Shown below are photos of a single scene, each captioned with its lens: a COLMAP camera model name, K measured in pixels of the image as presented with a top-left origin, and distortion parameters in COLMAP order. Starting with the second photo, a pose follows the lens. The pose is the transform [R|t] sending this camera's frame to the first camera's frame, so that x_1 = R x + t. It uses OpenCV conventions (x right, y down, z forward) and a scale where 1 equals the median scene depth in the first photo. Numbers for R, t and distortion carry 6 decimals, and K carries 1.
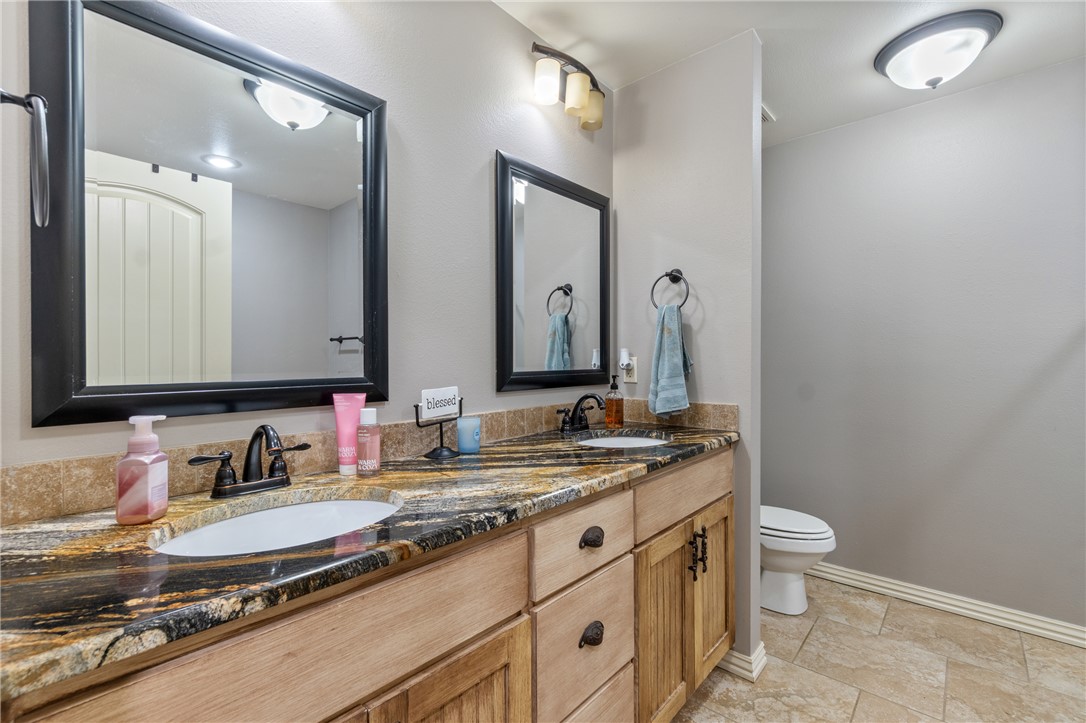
lens RADIAL K [[475.6, 0, 543.3], [0, 475.6, 359.9], [0, 0, 1]] dist [-0.002249, 0.000928]
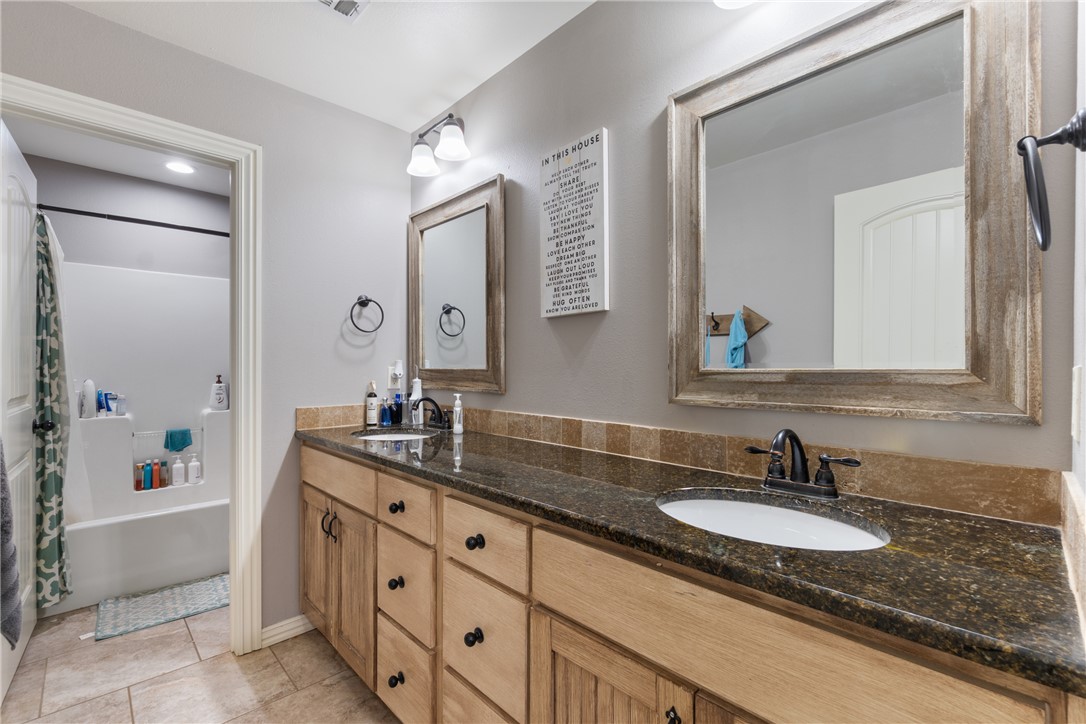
lens RADIAL K [[475.6, 0, 542.5], [0, 475.6, 362.7], [0, 0, 1]] dist [-0.002249, 0.000928]
pose [[-0.082182, 0.000776, -0.996617, 0.584454], [-0.002626, 0.999996, 0.000995, -0.010248], [0.996614, 0.002699, -0.082180, 0.630185]]
